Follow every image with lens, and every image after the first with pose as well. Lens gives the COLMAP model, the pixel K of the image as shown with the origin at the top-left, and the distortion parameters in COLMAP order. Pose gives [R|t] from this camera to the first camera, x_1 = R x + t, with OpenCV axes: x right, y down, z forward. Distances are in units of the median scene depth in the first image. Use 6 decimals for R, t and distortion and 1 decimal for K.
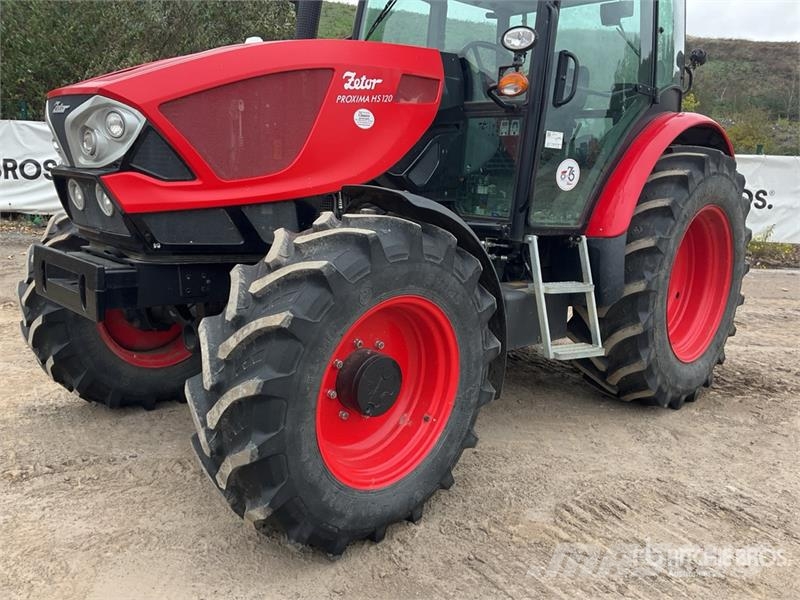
lens RADIAL K [[655.6, 0, 397.9], [0, 655.6, 305.1], [0, 0, 1]] dist [0.095085, -0.165820]
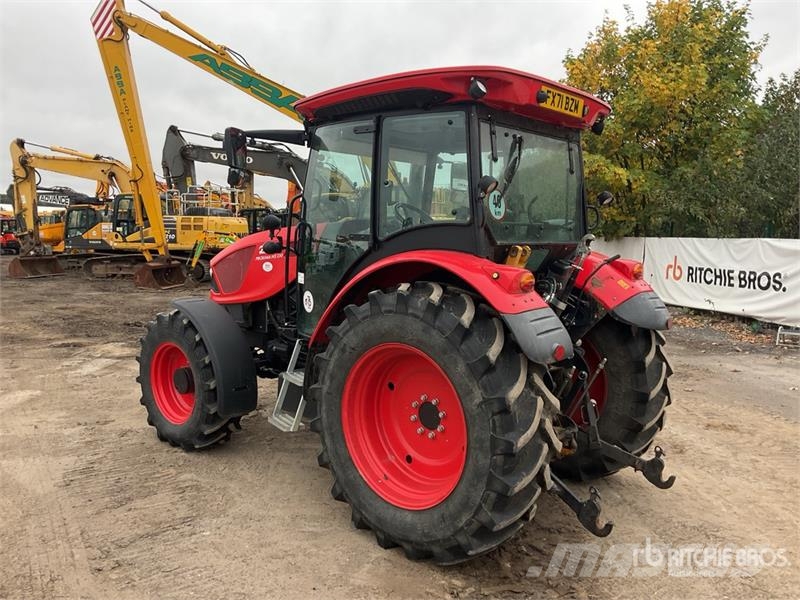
lens RADIAL K [[656.5, 0, 400.0], [0, 656.5, 300.0], [0, 0, 1]] dist [0.101485, -0.199624]
pose [[0.066907, 0.054512, -0.996269, 1.773851], [-0.208831, 0.977156, 0.039441, -0.311926], [0.975660, 0.205413, 0.076762, 1.133266]]
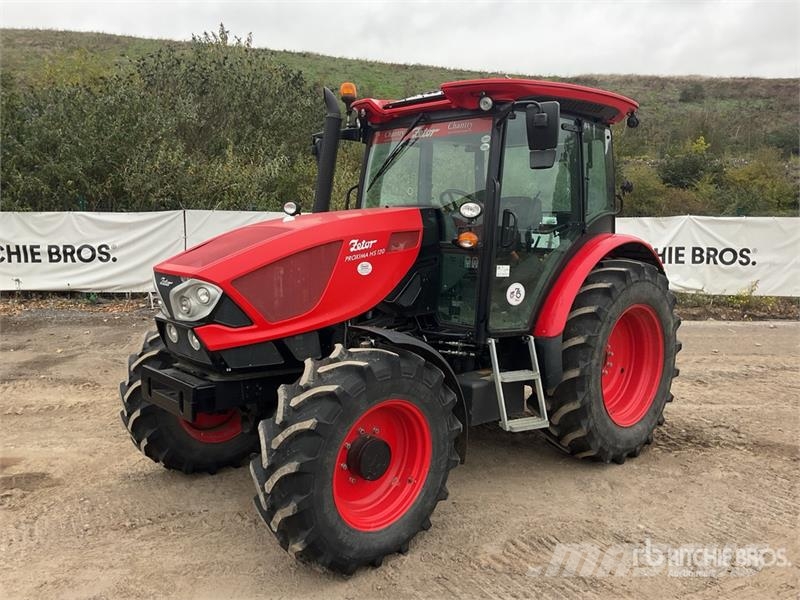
lens RADIAL K [[656.5, 0, 400.0], [0, 656.5, 300.0], [0, 0, 1]] dist [0.101485, -0.199624]
pose [[0.999035, -0.028987, -0.032985, 0.064694], [0.026524, 0.996994, -0.072790, -0.095563], [0.034996, 0.071845, 0.996802, -0.387412]]
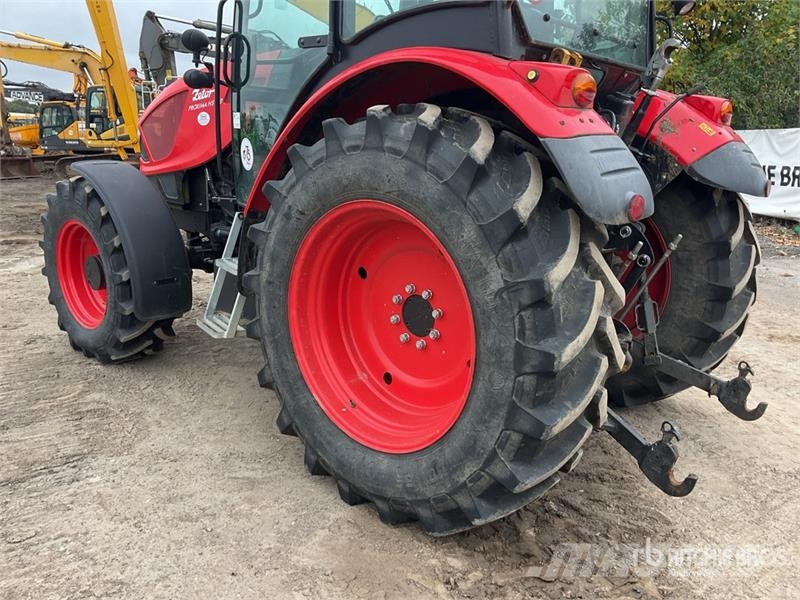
lens RADIAL K [[654.6, 0, 401.3], [0, 654.6, 312.0], [0, 0, 1]] dist [0.101334, -0.186210]
pose [[0.066201, 0.198240, -0.977915, 1.346927], [-0.216114, 0.959650, 0.179907, -0.207076], [0.974121, 0.199431, 0.106372, 1.220165]]
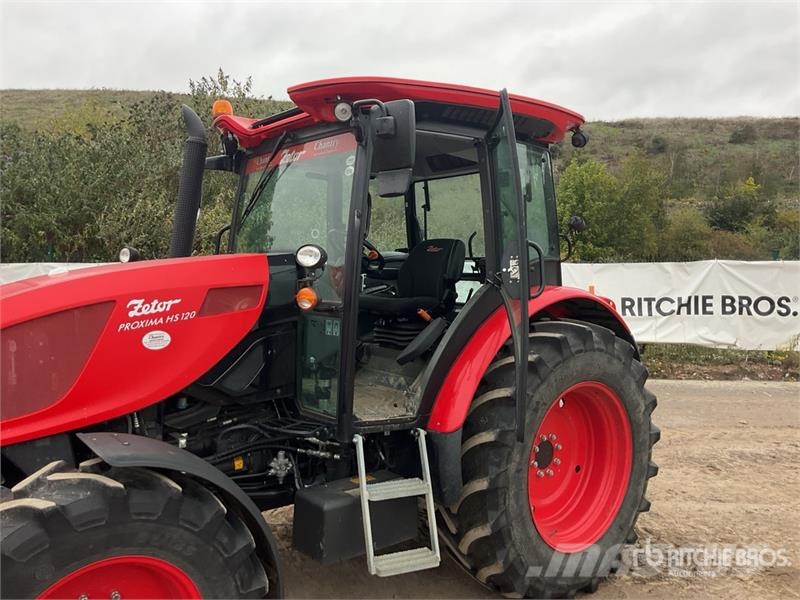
lens RADIAL K [[662.6, 0, 400.0], [0, 662.6, 300.0], [0, 0, 1]] dist [0.070468, -0.121477]
pose [[0.994284, -0.037521, -0.099962, 0.384645], [0.022797, 0.989234, -0.144553, -0.167581], [0.104310, 0.141448, 0.984435, 0.015240]]
